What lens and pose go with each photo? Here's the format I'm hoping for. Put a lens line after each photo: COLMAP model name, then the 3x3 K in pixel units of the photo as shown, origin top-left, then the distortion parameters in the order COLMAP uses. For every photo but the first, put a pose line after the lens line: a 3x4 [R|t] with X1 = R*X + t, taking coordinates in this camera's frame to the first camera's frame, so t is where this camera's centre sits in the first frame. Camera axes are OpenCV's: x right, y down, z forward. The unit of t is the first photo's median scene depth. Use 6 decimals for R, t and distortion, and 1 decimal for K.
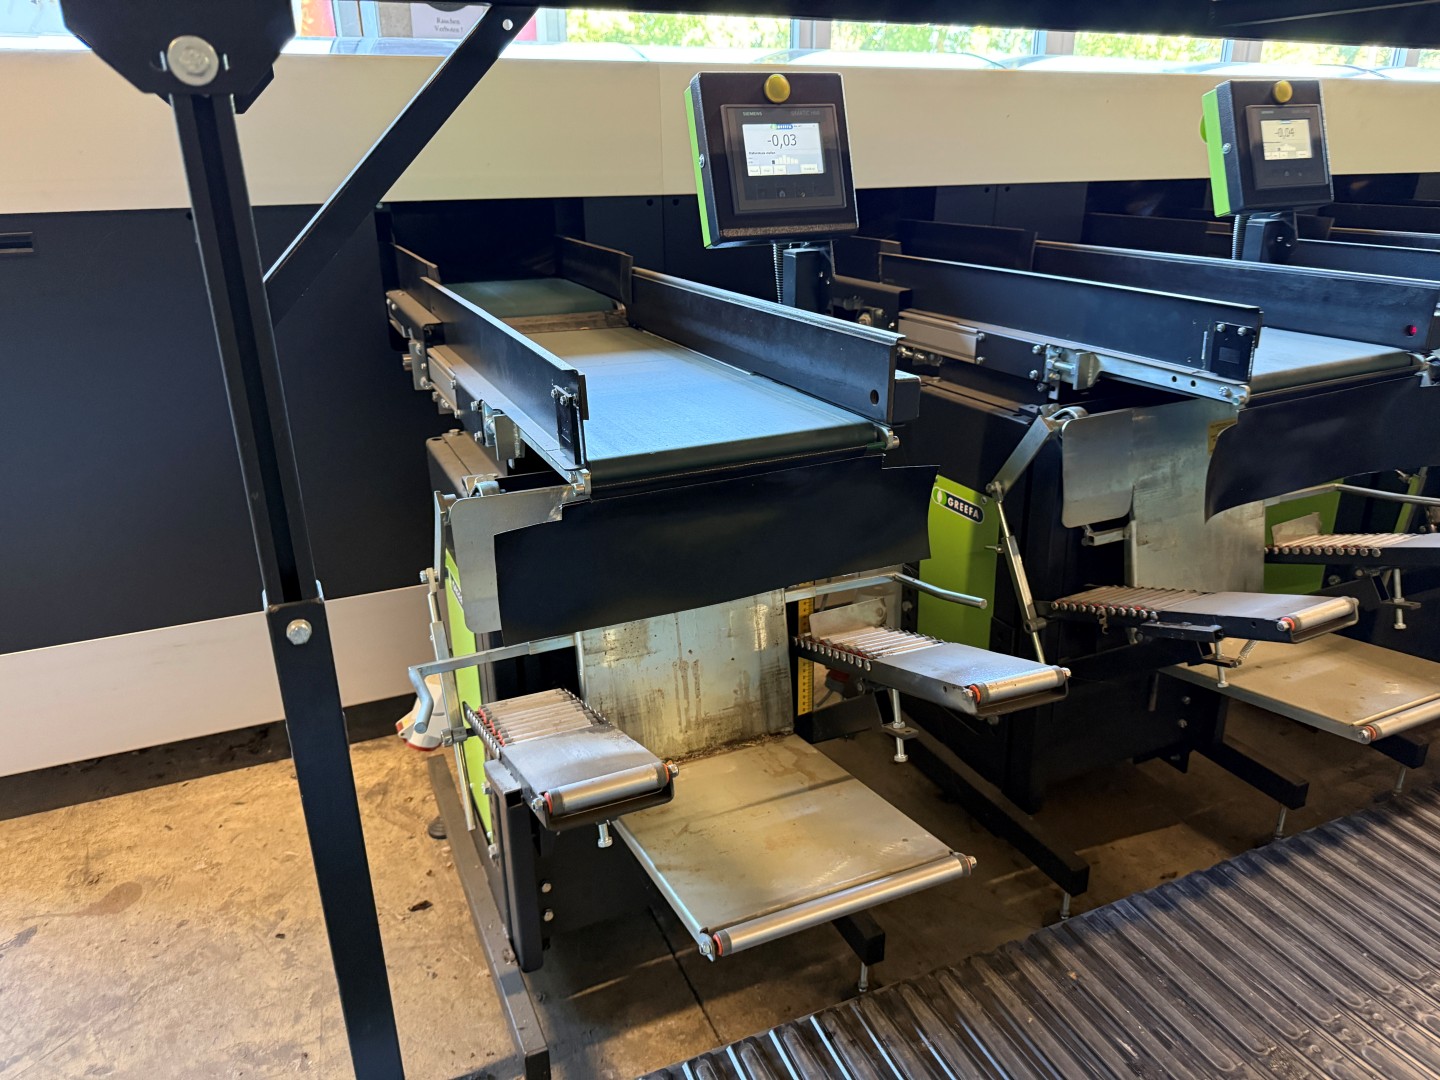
lens RADIAL K [[1011.3, 0, 710.2], [0, 1011.3, 544.7], [0, 0, 1]] dist [0.054943, -0.087689]
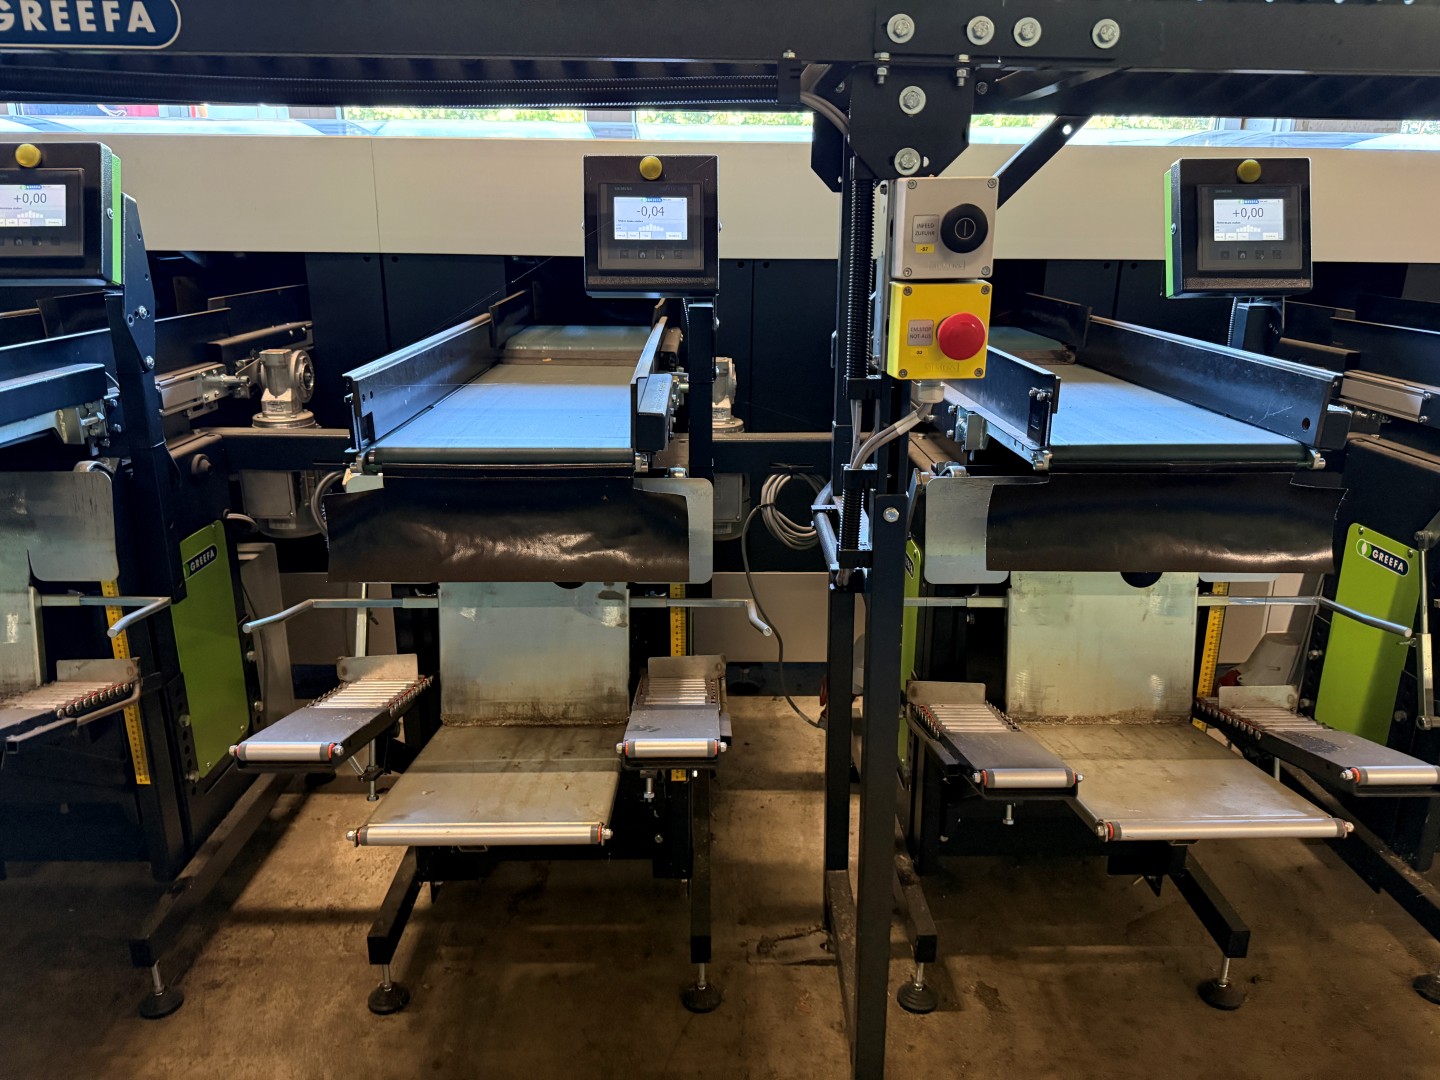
lens RADIAL K [[1025.6, 0, 720.0], [0, 1025.6, 540.0], [0, 0, 1]] dist [-0.162045, 0.178019]
pose [[0.921612, 0.139577, -0.362145, -0.026230], [-0.165221, 0.985418, -0.040669, 0.124972], [0.351188, 0.097315, 0.931234, -0.249618]]
